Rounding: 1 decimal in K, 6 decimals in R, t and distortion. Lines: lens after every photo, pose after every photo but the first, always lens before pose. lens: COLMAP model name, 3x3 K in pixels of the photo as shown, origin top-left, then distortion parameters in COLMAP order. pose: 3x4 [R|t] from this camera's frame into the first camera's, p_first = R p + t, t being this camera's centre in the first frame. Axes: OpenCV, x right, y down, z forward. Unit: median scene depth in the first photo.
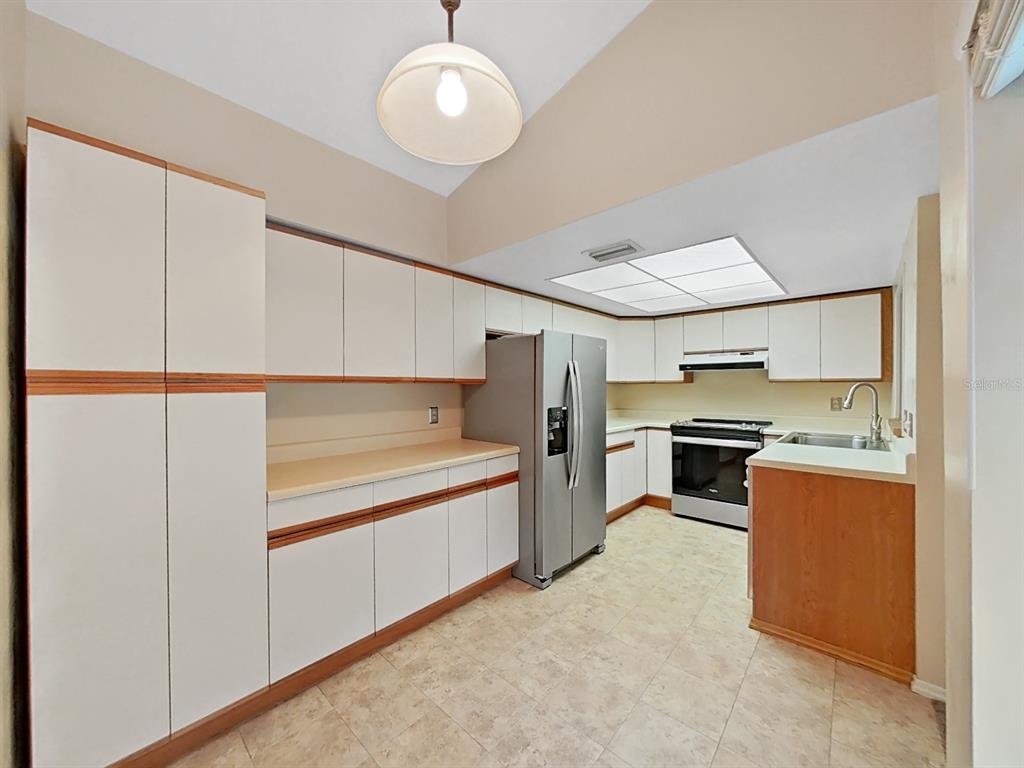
lens RADIAL K [[391.7, 0, 496.2], [0, 391.7, 386.1], [0, 0, 1]] dist [-0.000765, 0.000199]
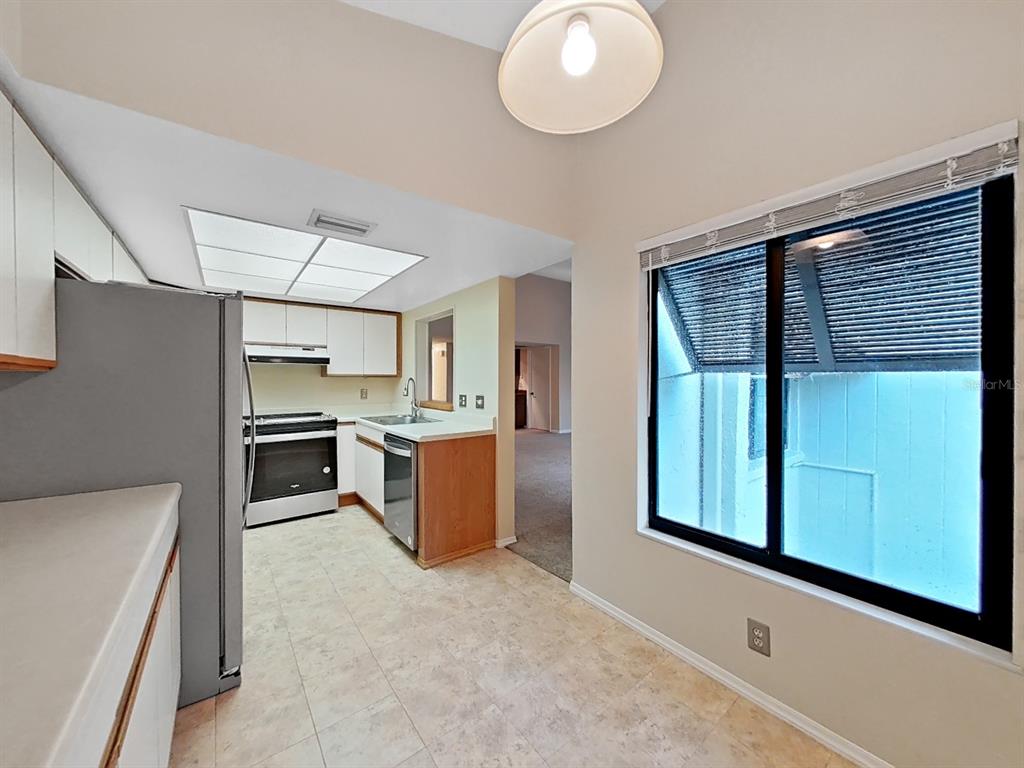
lens RADIAL K [[383.3, 0, 512.0], [0, 383.3, 384.0], [0, 0, 1]] dist [-0.002934, -0.000020]
pose [[0.153139, -0.006040, 0.988186, -0.536199], [0.000772, 0.999982, 0.005993, 0.009043], [-0.988204, -0.000155, 0.153141, 0.538615]]
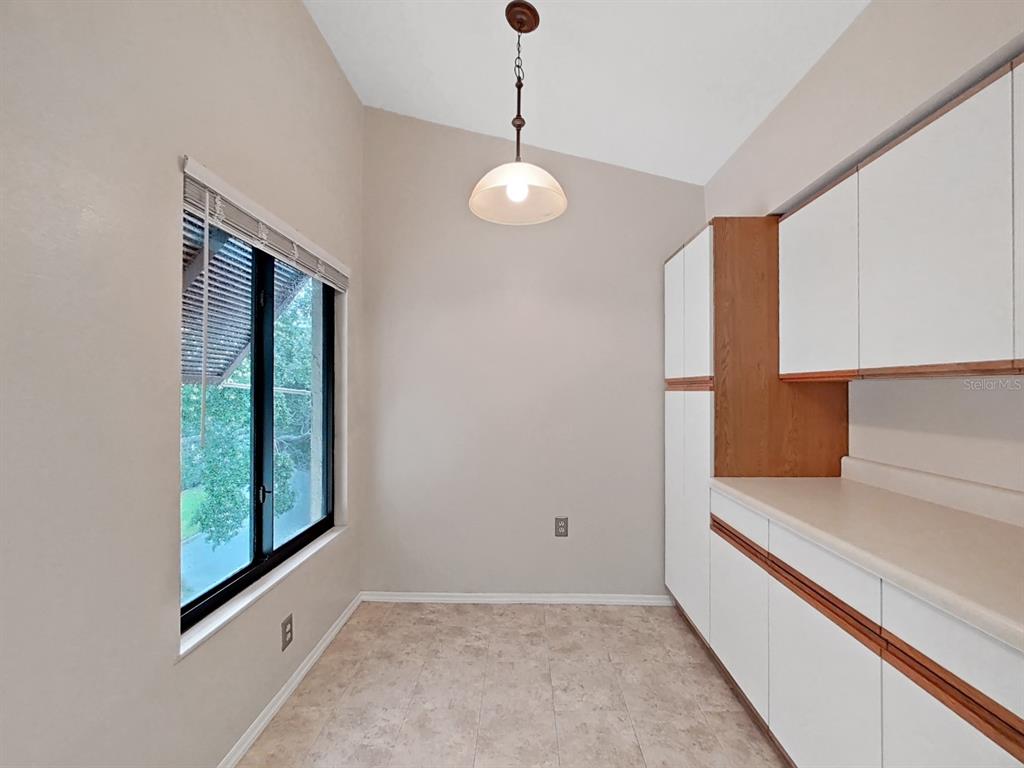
lens RADIAL K [[411.3, 0, 512.0], [0, 411.3, 384.0], [0, 0, 1]] dist [-0.000670, -0.000010]
pose [[-0.740791, -0.000672, -0.671735, 0.494754], [0.005767, 0.999956, -0.007359, 0.000851], [0.671711, -0.009326, -0.740755, 1.126584]]
